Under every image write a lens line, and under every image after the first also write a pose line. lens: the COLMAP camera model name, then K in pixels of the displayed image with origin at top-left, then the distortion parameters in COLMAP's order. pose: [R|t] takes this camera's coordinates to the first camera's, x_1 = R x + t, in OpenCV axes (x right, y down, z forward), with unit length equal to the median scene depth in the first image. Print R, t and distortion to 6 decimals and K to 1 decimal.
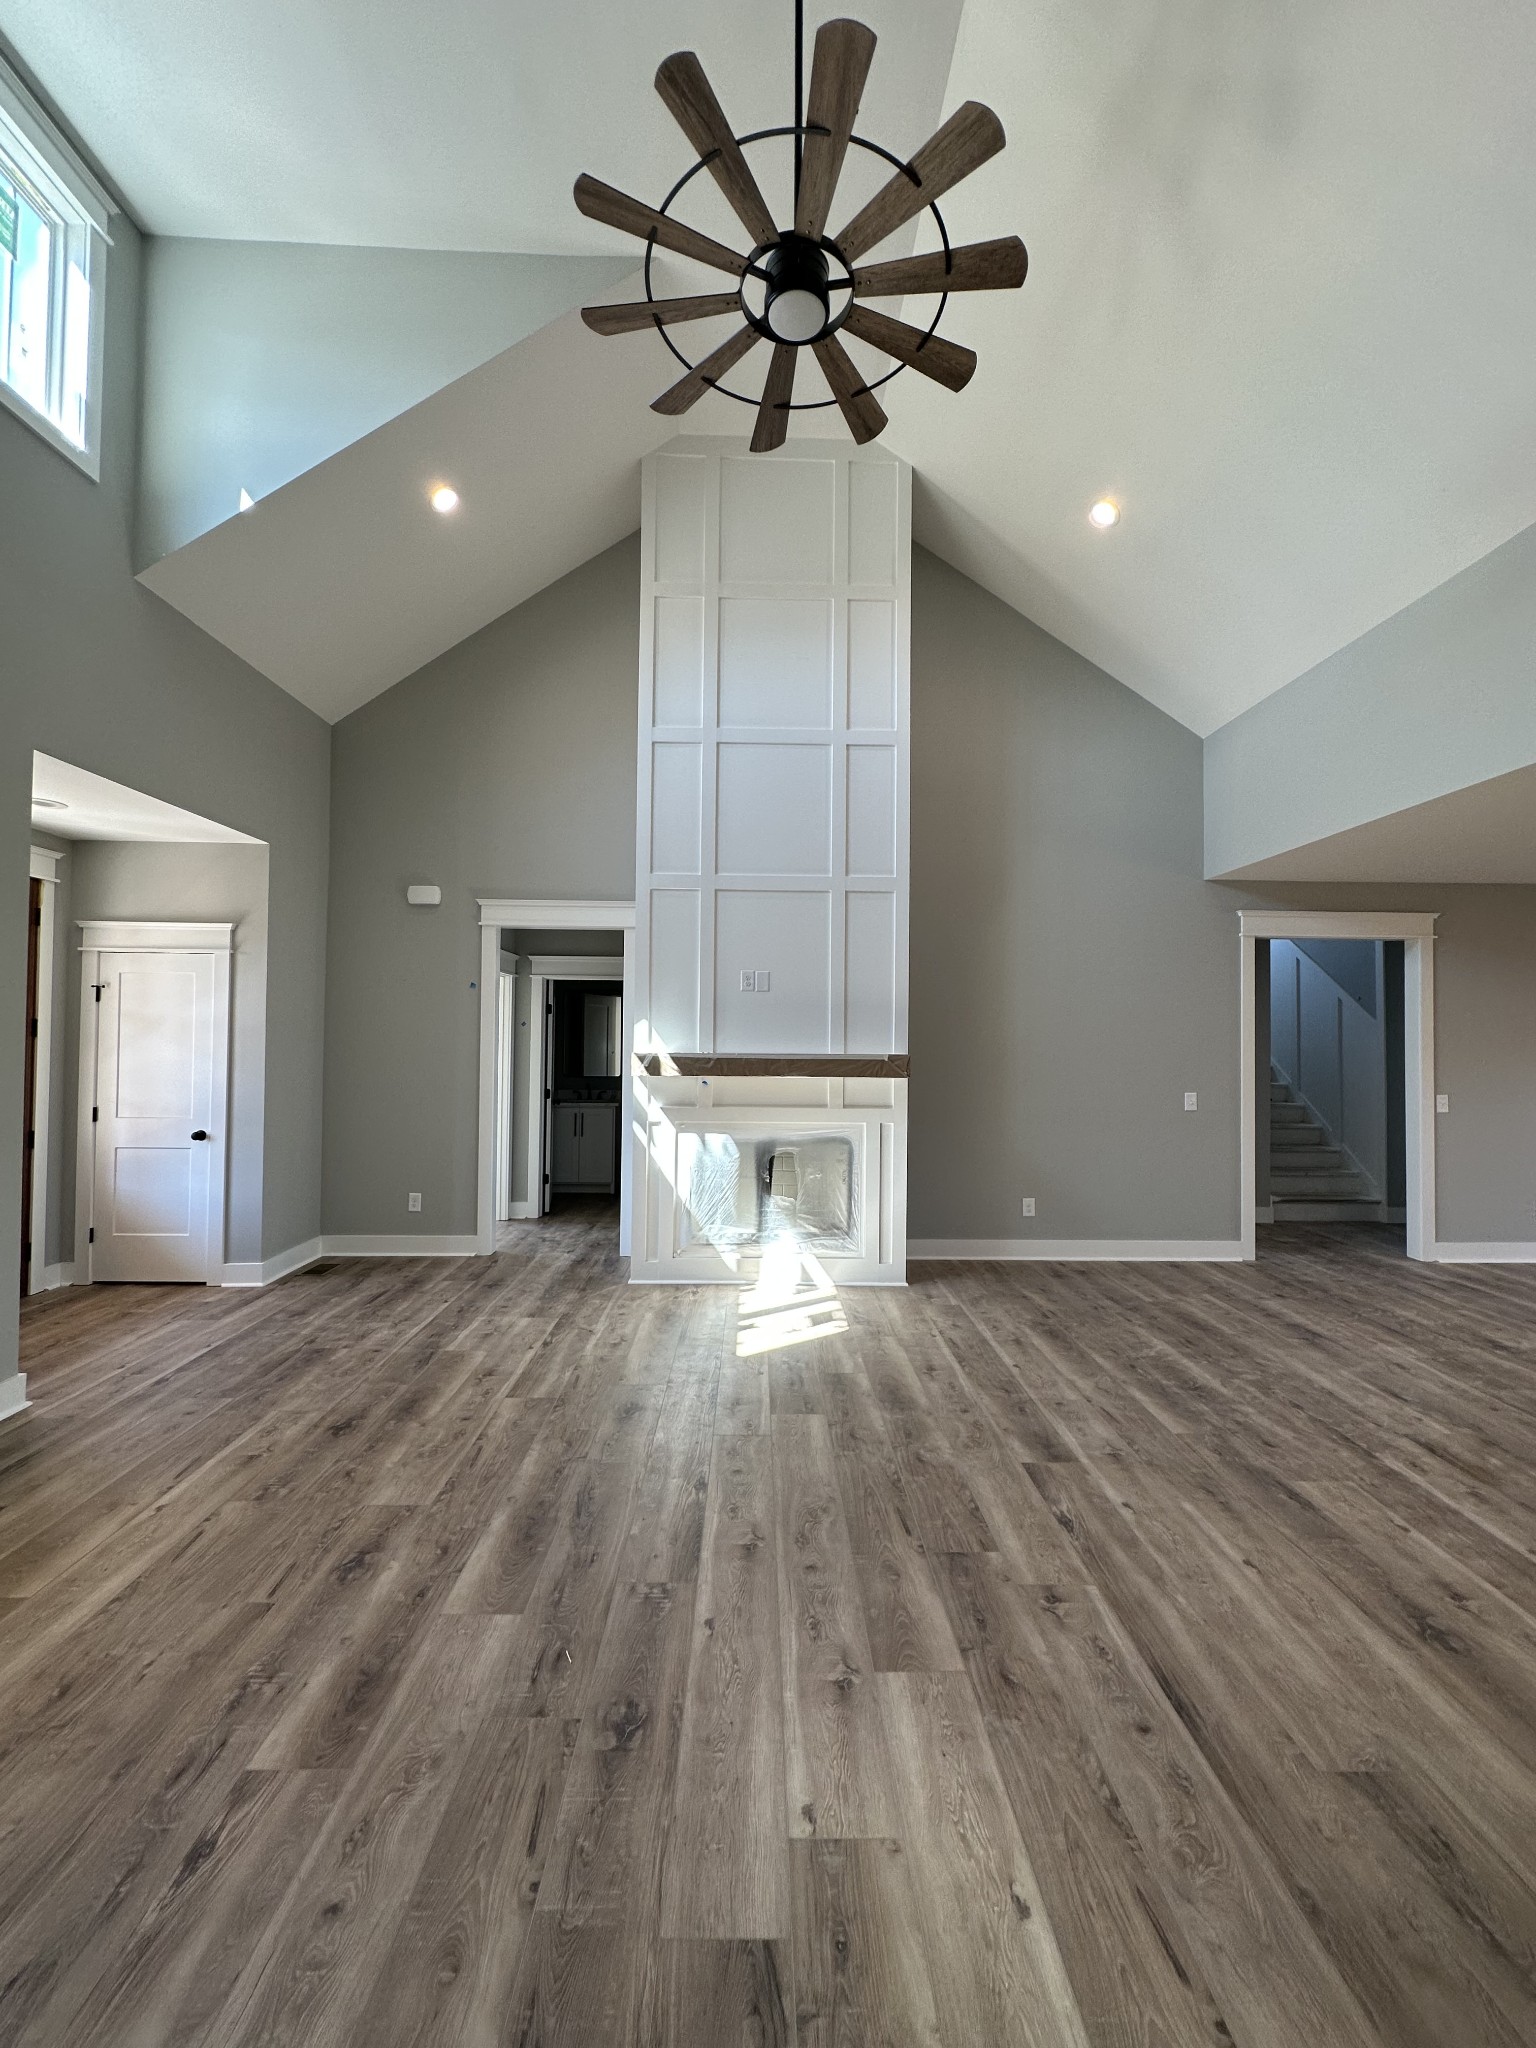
lens RADIAL K [[816.1, 0, 768.0], [0, 816.1, 1024.0], [0, 0, 1]] dist [-0.001281, 0.000432]
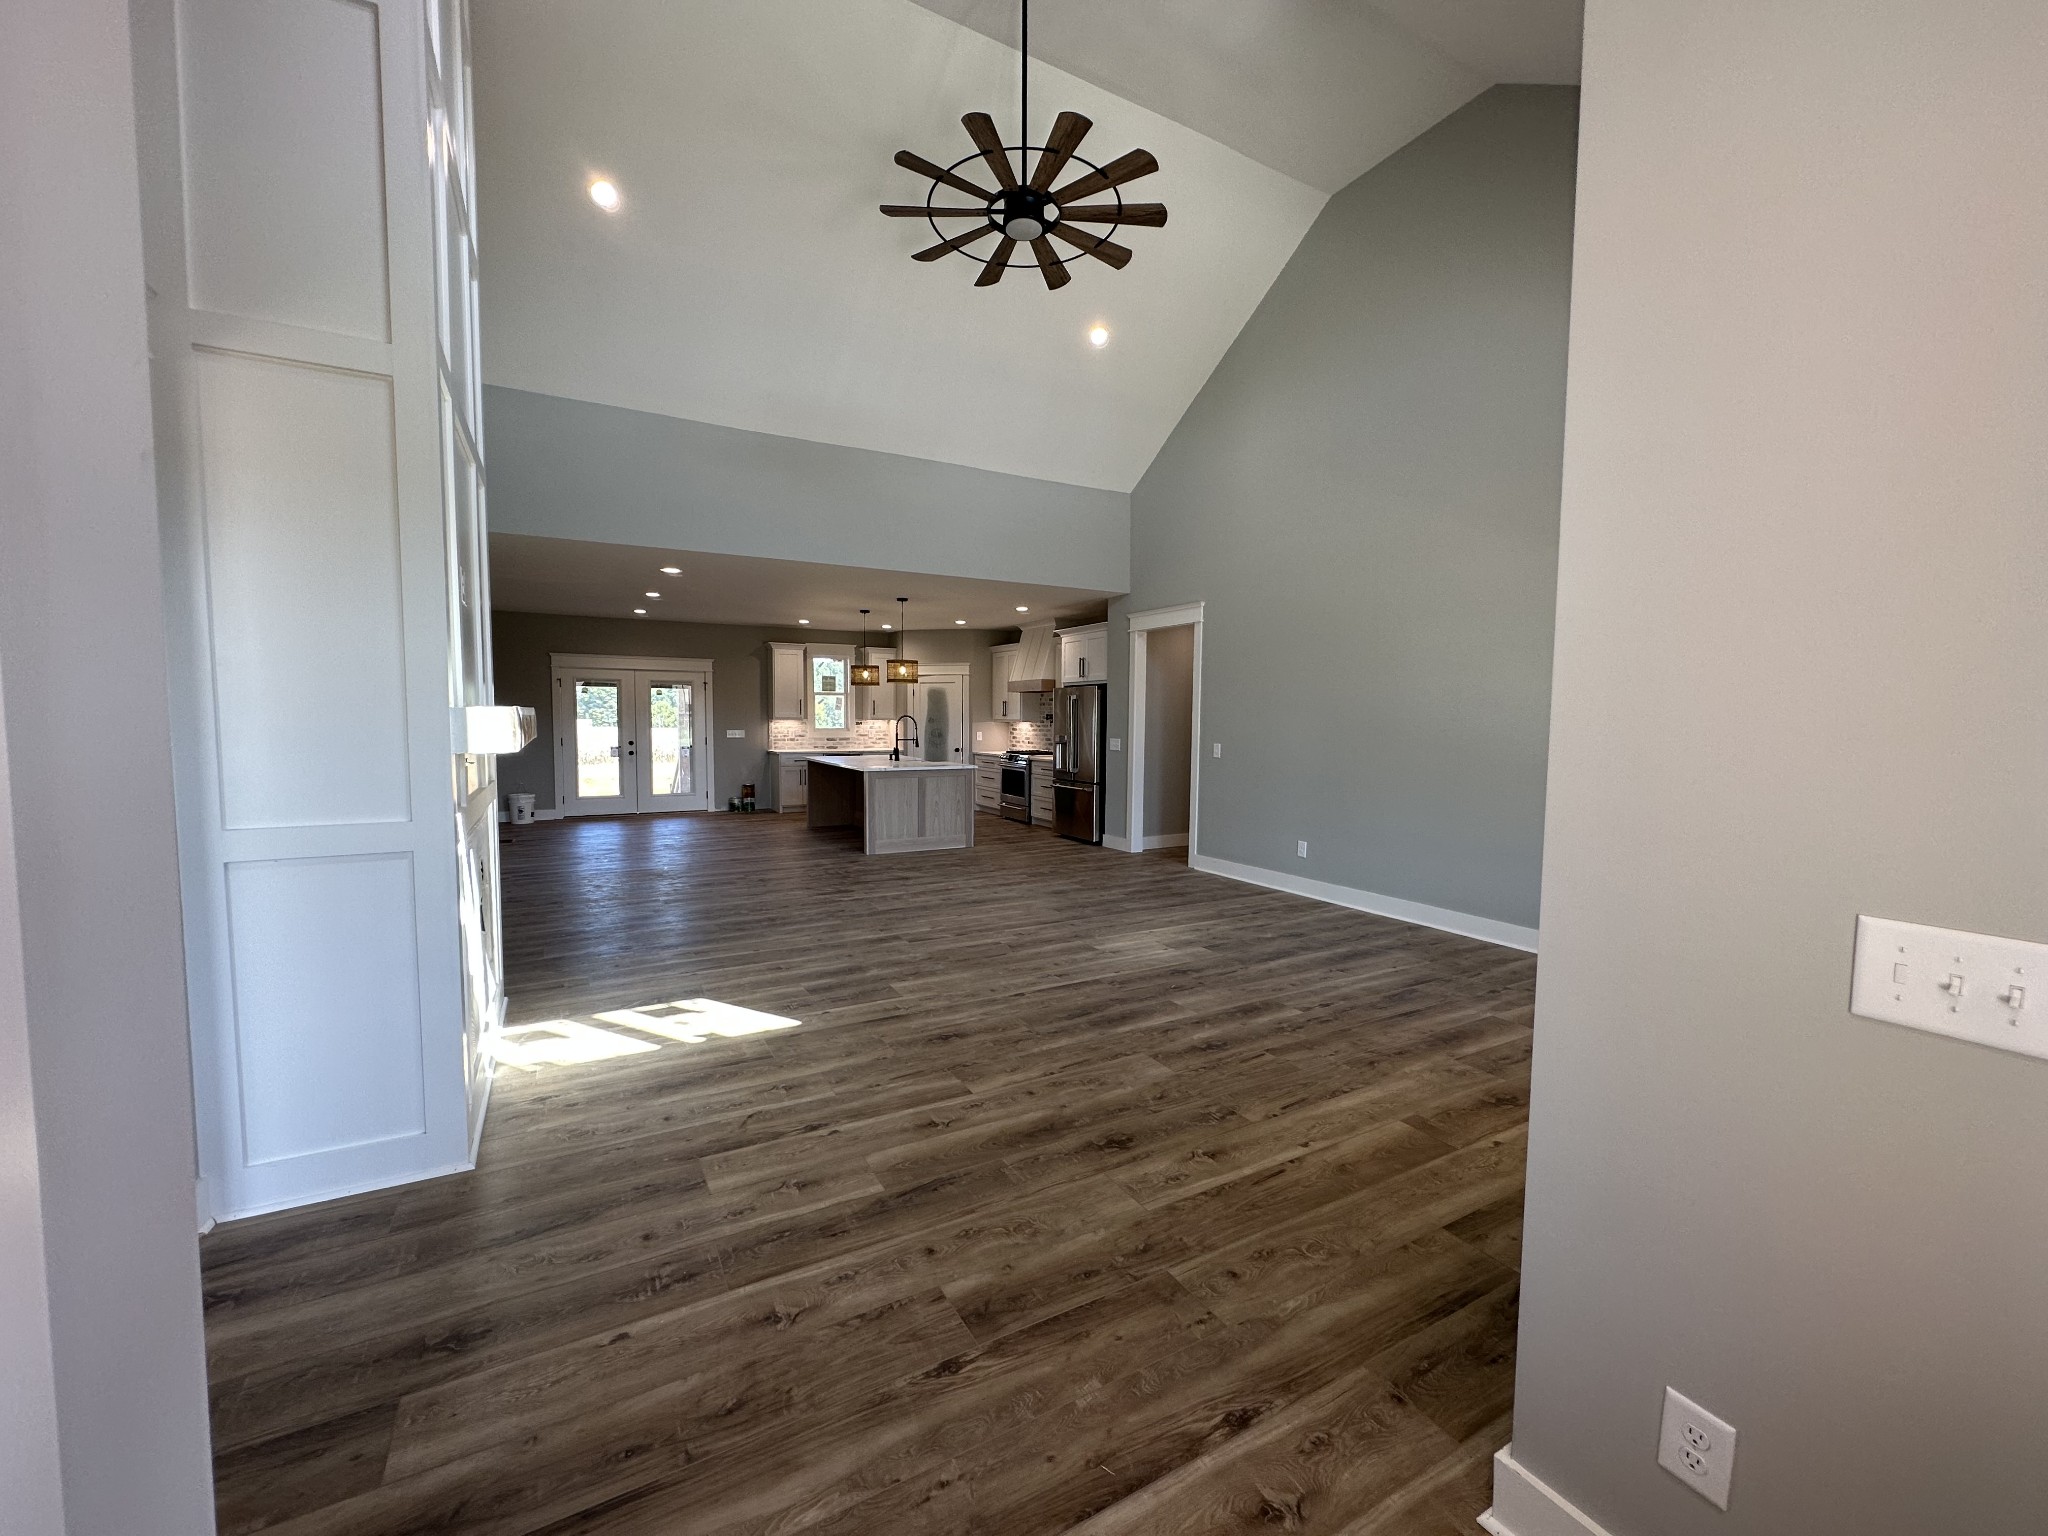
lens RADIAL K [[816.1, 0, 1024.0], [0, 816.1, 768.0], [0, 0, 1]] dist [-0.001281, 0.000432]
pose [[-0.473647, -0.069540, 0.877965, -1.348701], [-0.027680, 0.997561, 0.064079, 0.055661], [-0.880280, 0.006049, -0.474417, 1.673852]]
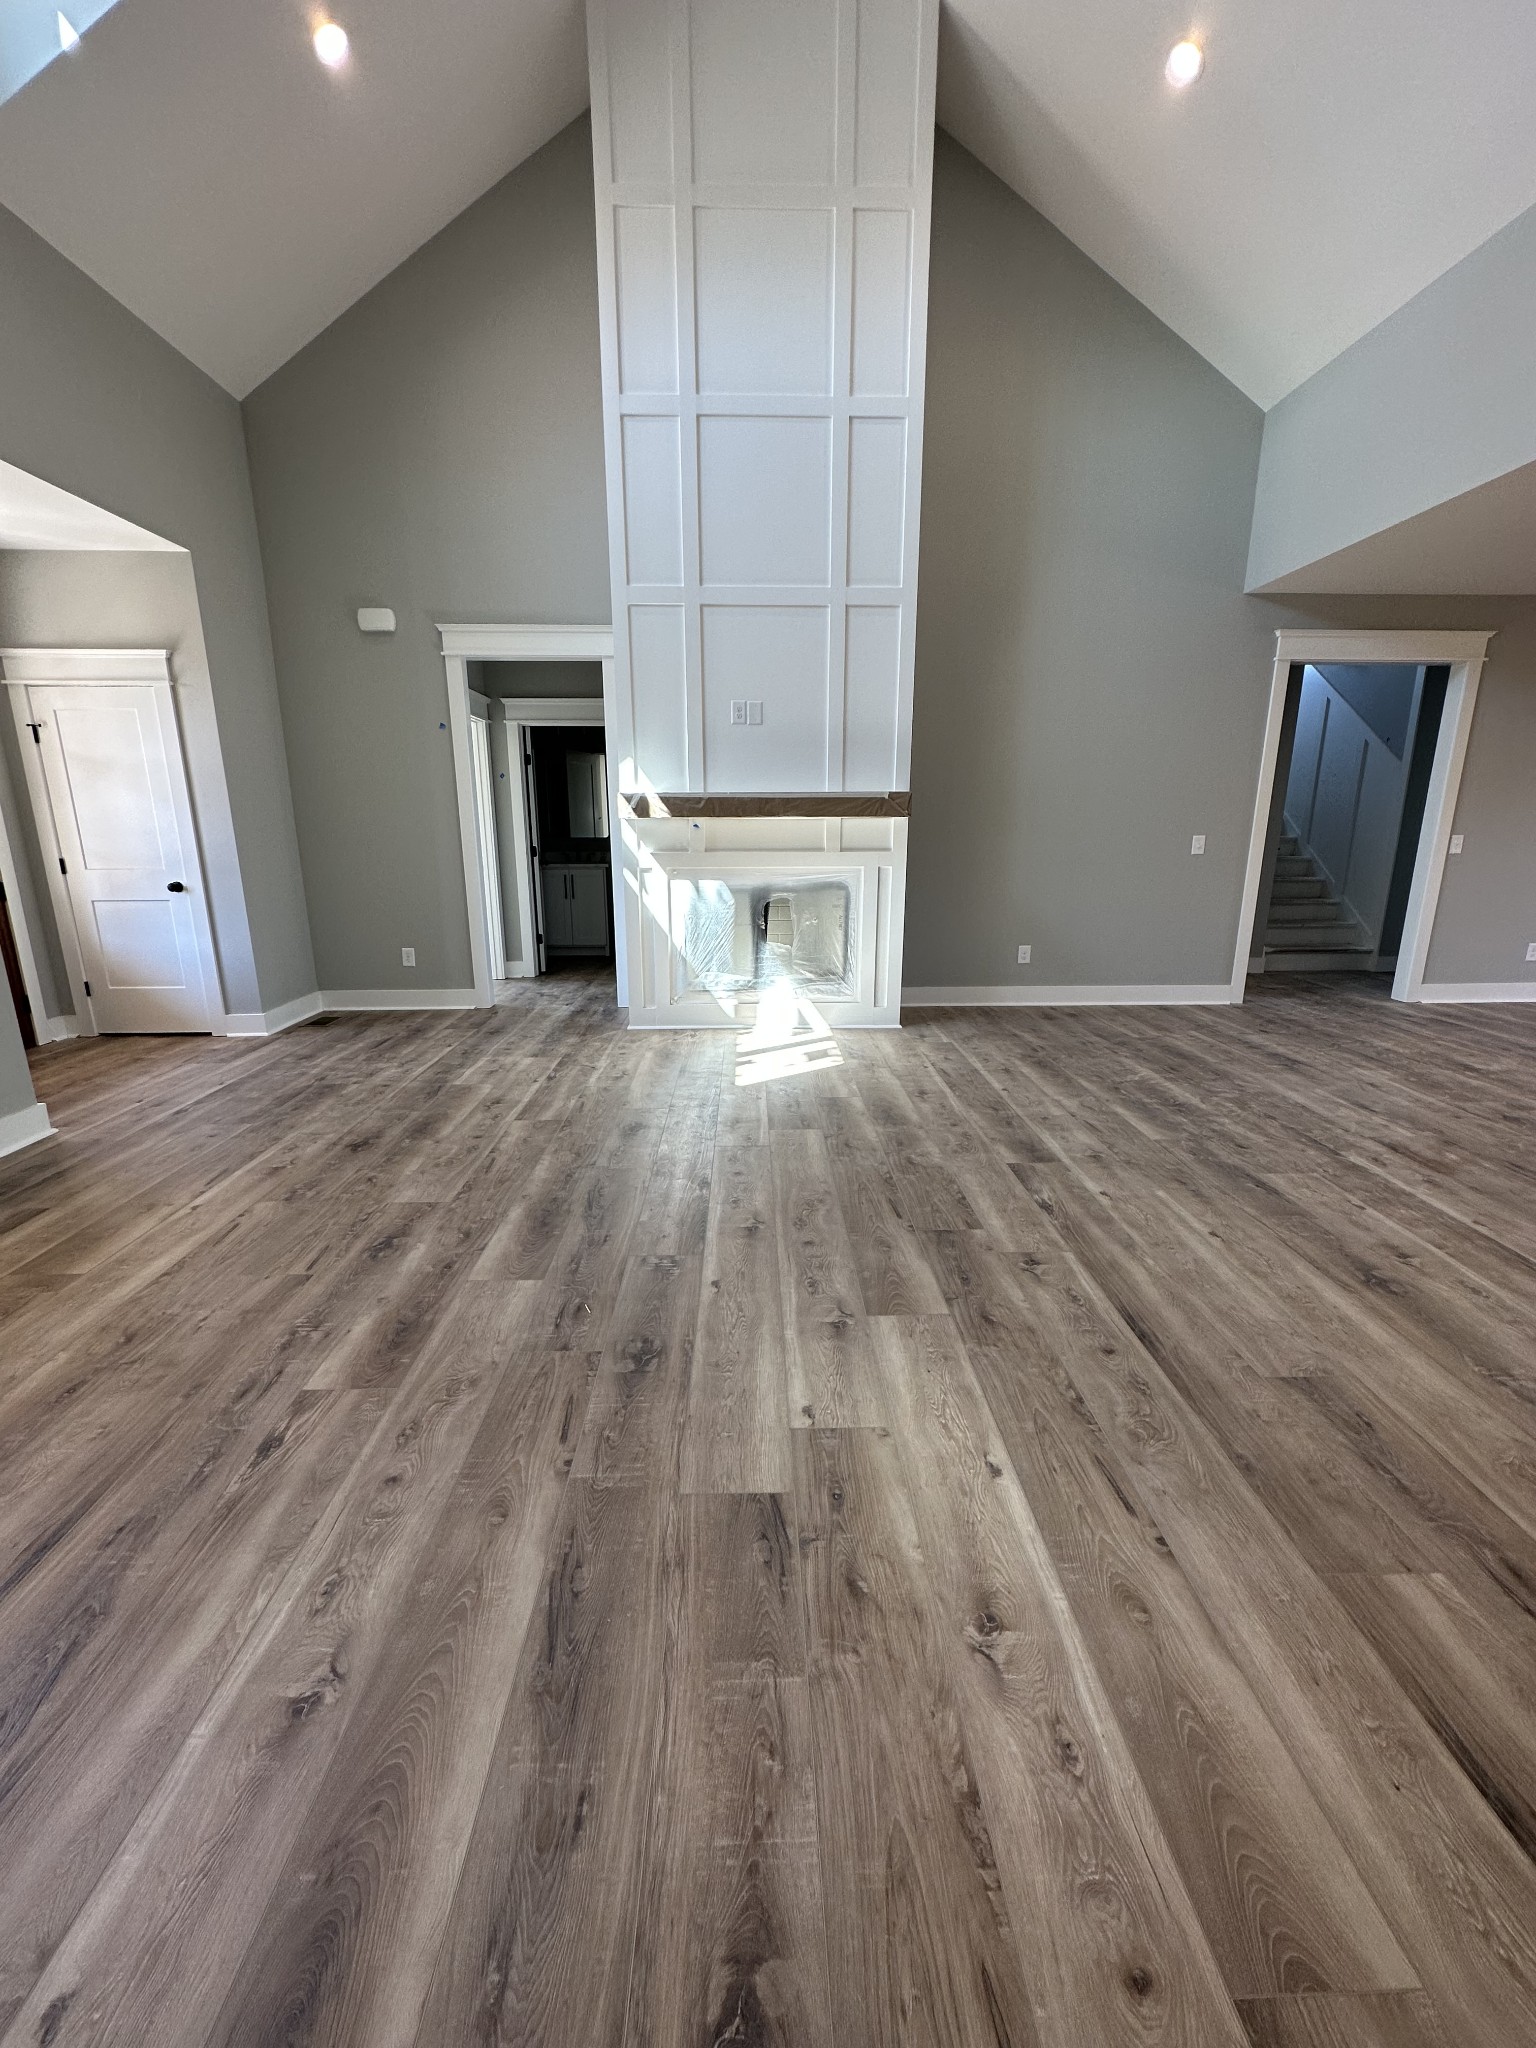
lens RADIAL K [[816.1, 0, 768.0], [0, 816.1, 1024.0], [0, 0, 1]] dist [-0.001281, 0.000432]
pose [[0.999902, -0.012805, 0.005627, -0.002964], [0.010913, 0.965887, 0.258734, 0.089790], [-0.008748, -0.258648, 0.965932, 0.028183]]
